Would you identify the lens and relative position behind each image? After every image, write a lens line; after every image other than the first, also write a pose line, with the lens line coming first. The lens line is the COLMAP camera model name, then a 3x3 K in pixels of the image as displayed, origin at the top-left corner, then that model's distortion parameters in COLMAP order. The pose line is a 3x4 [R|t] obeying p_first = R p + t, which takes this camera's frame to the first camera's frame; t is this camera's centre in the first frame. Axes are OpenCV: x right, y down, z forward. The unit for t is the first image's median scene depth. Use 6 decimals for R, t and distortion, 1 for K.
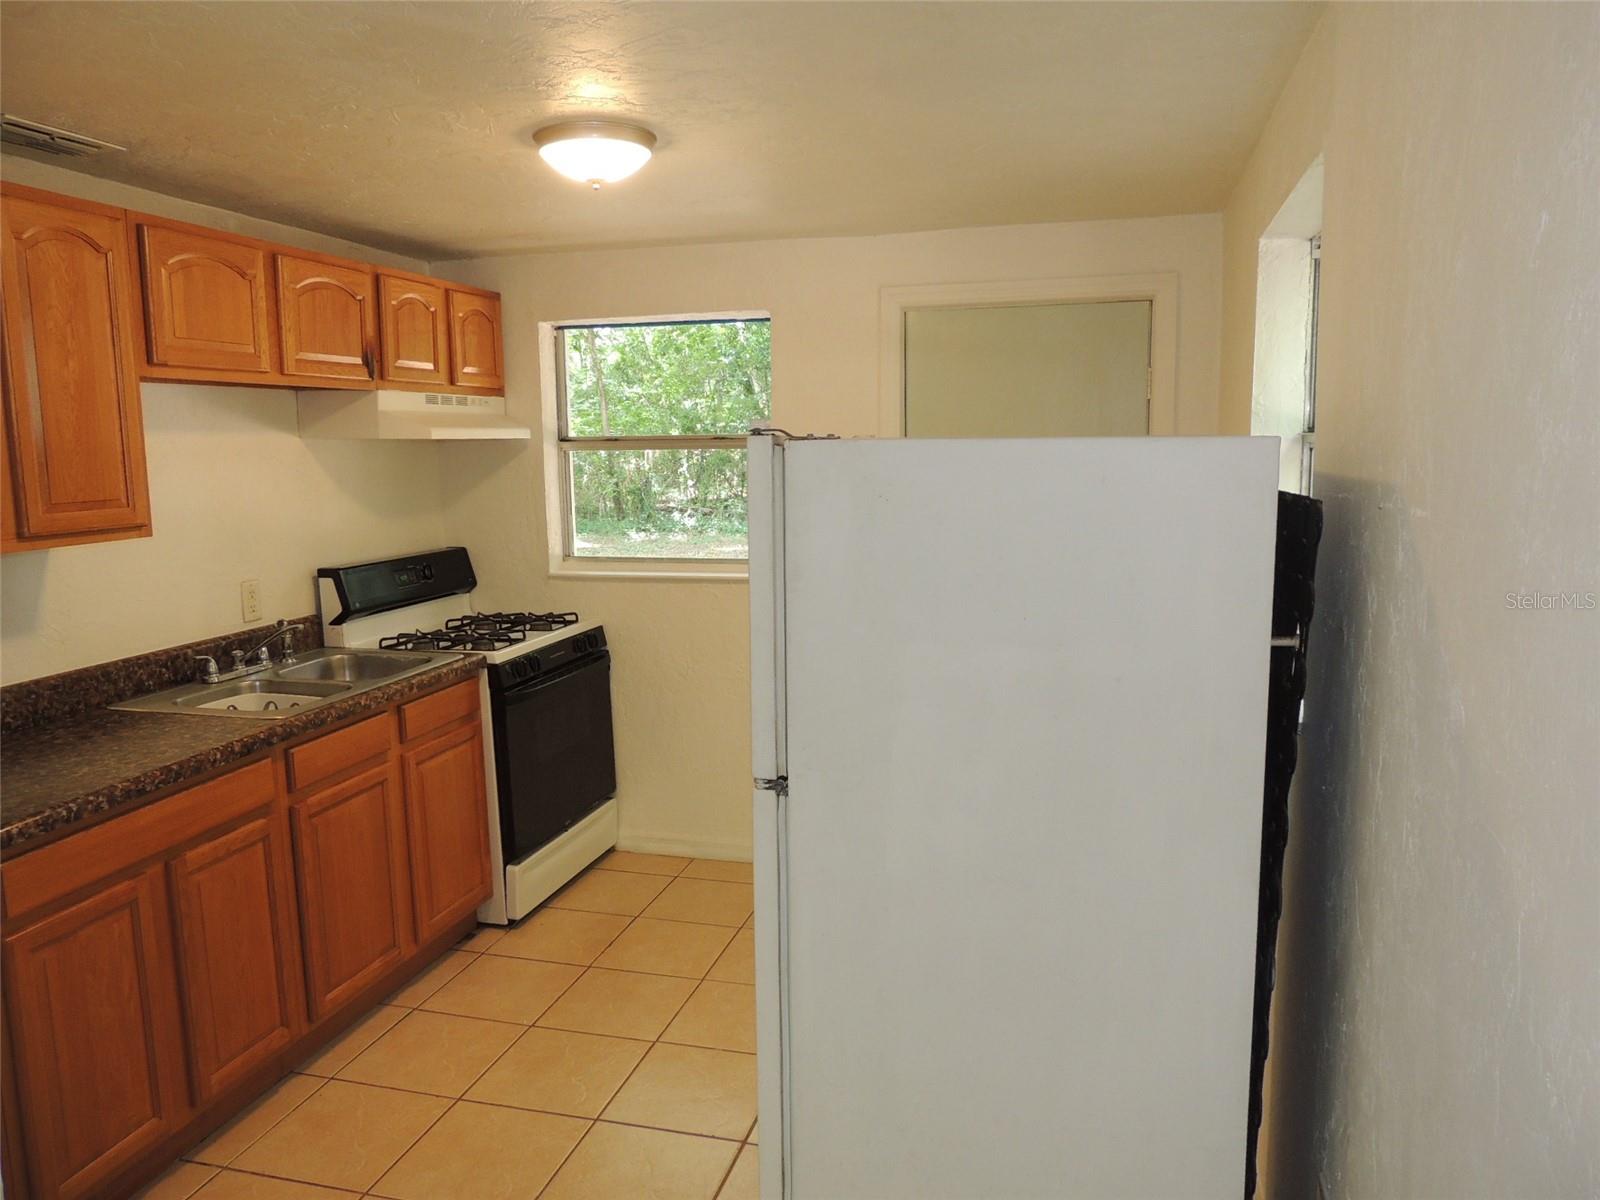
lens RADIAL K [[1139.3, 0, 800.0], [0, 1139.3, 600.0], [0, 0, 1]] dist [-0.031481, 0.023787]
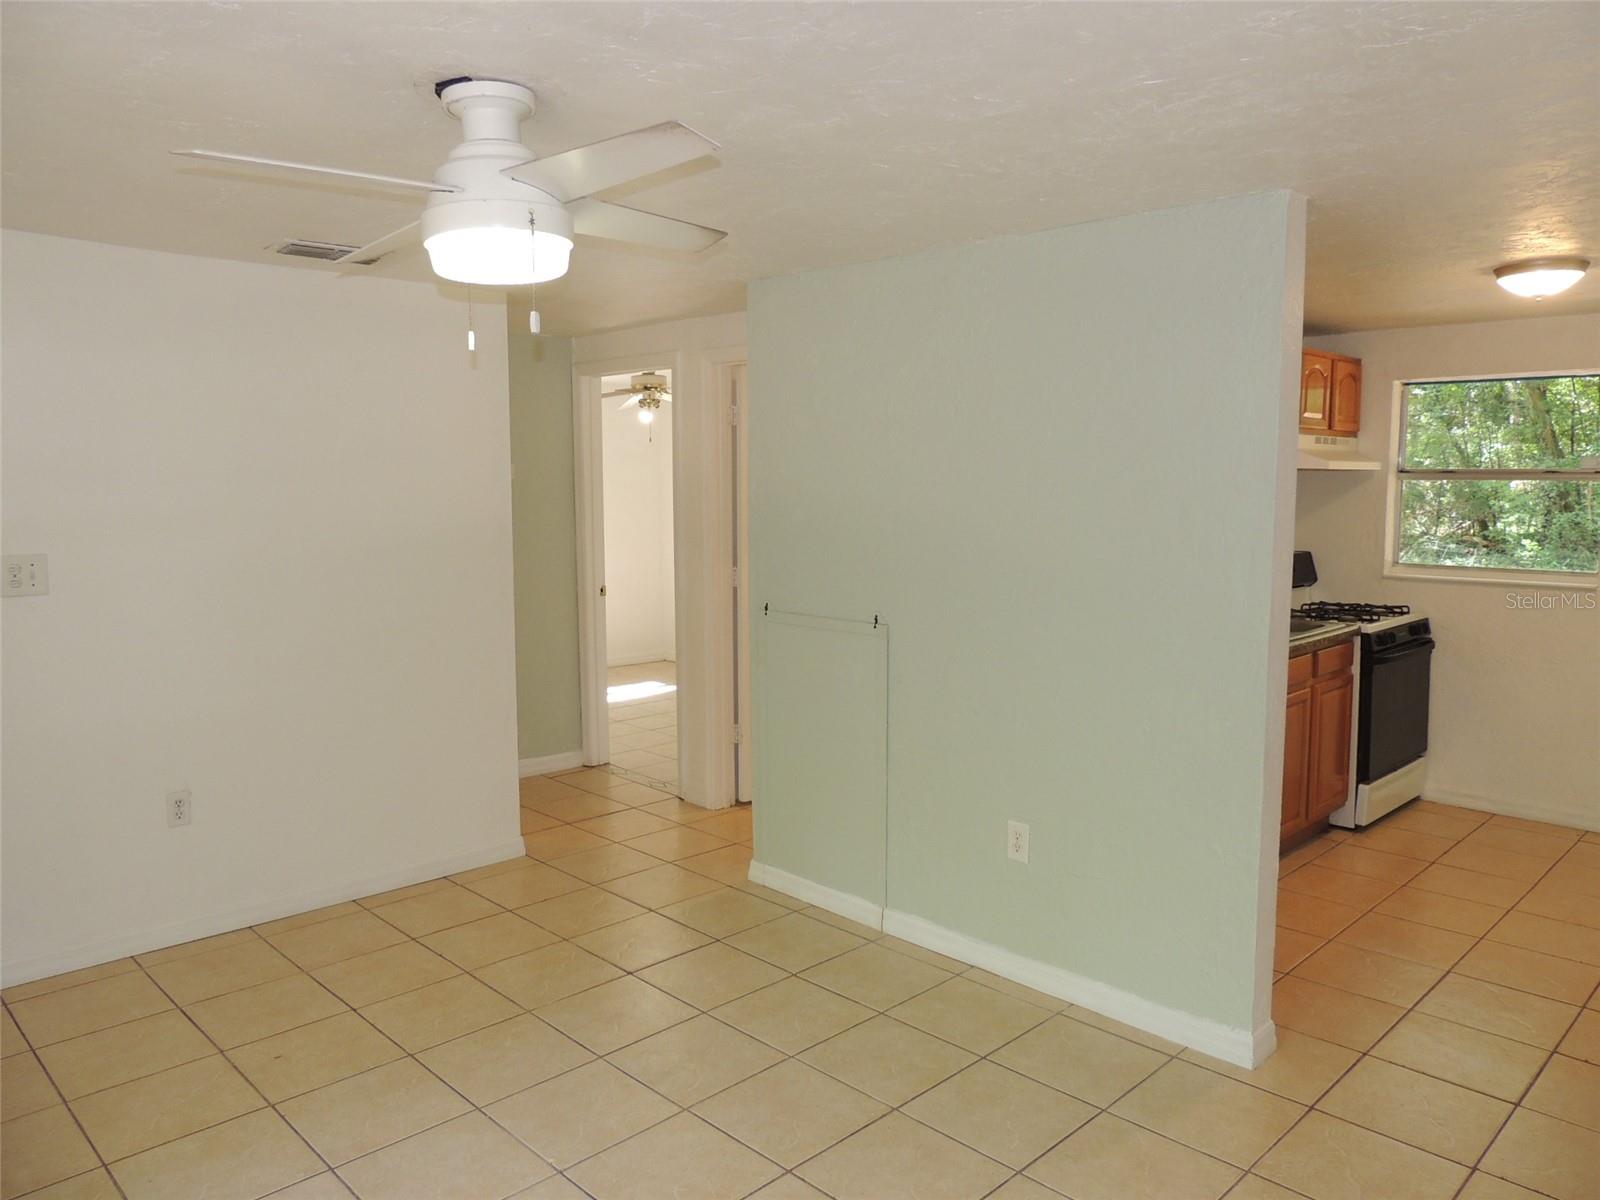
lens RADIAL K [[1140.1, 0, 808.6], [0, 1140.1, 598.0], [0, 0, 1]] dist [-0.030584, 0.001561]
pose [[0.866780, 0.068654, -0.493942, -0.188565], [-0.083146, 0.996510, -0.007401, 0.083053], [0.491710, 0.047484, 0.869463, -0.537023]]
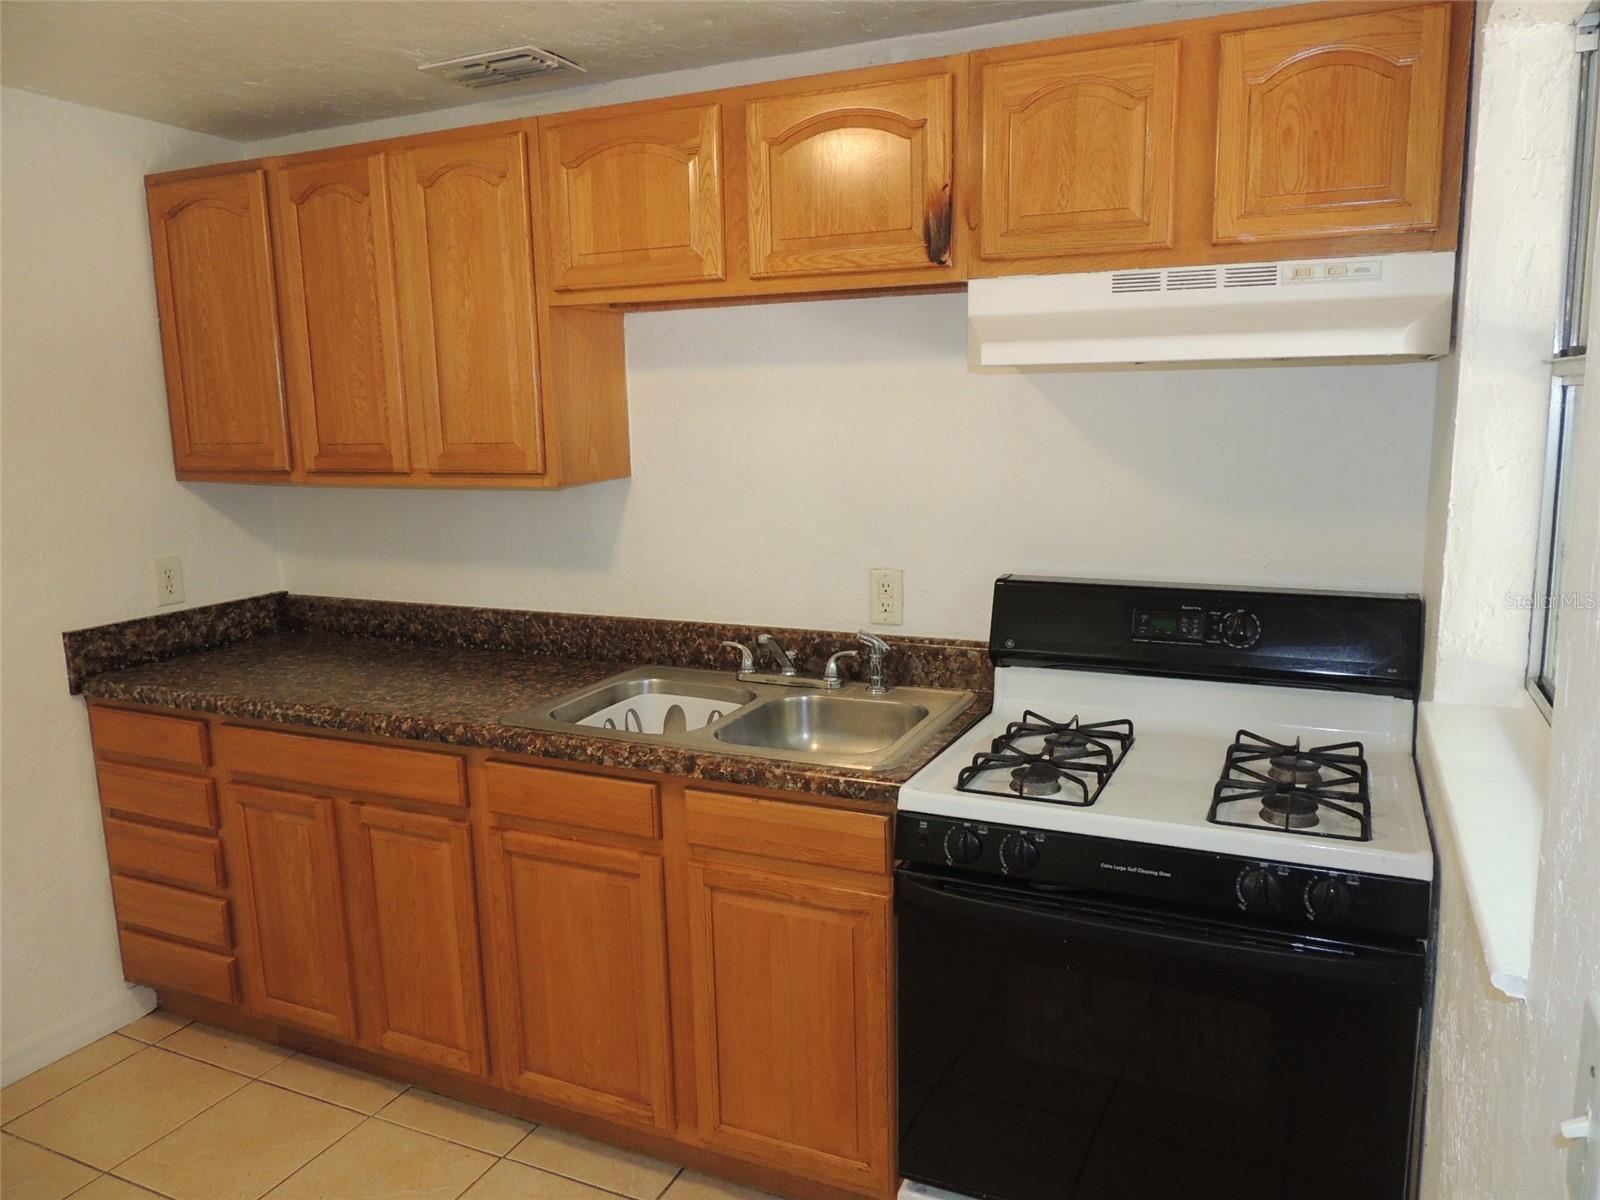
lens RADIAL K [[1140.1, 0, 808.6], [0, 1140.1, 598.0], [0, 0, 1]] dist [-0.030584, 0.001561]
pose [[-0.159670, 0.183108, -0.970040, 0.229300], [-0.119285, 0.971868, 0.203087, -0.141132], [0.979937, 0.148138, -0.133336, 1.055313]]
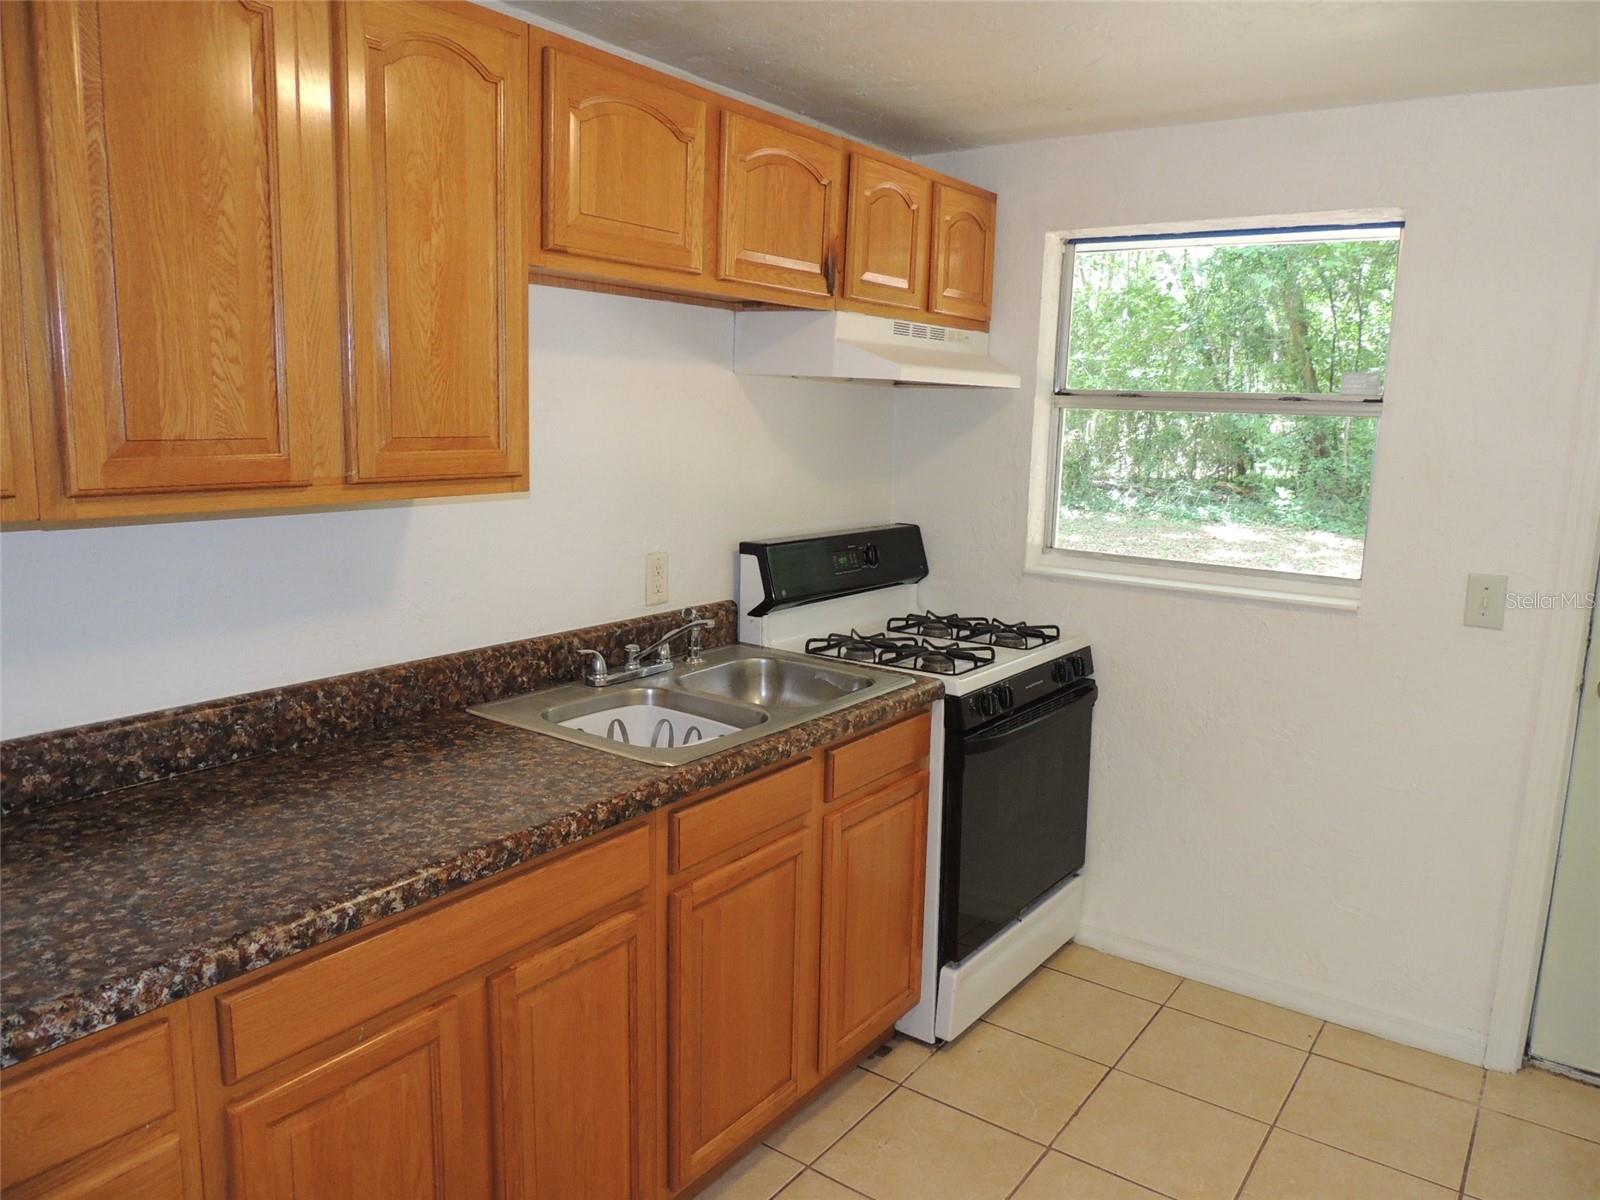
lens RADIAL K [[1140.1, 0, 808.6], [0, 1140.1, 598.0], [0, 0, 1]] dist [-0.030584, 0.001561]
pose [[0.936614, 0.099722, -0.335871, -0.124101], [-0.091632, 0.994993, 0.039894, -0.026723], [0.338168, -0.006589, 0.941063, 0.300882]]
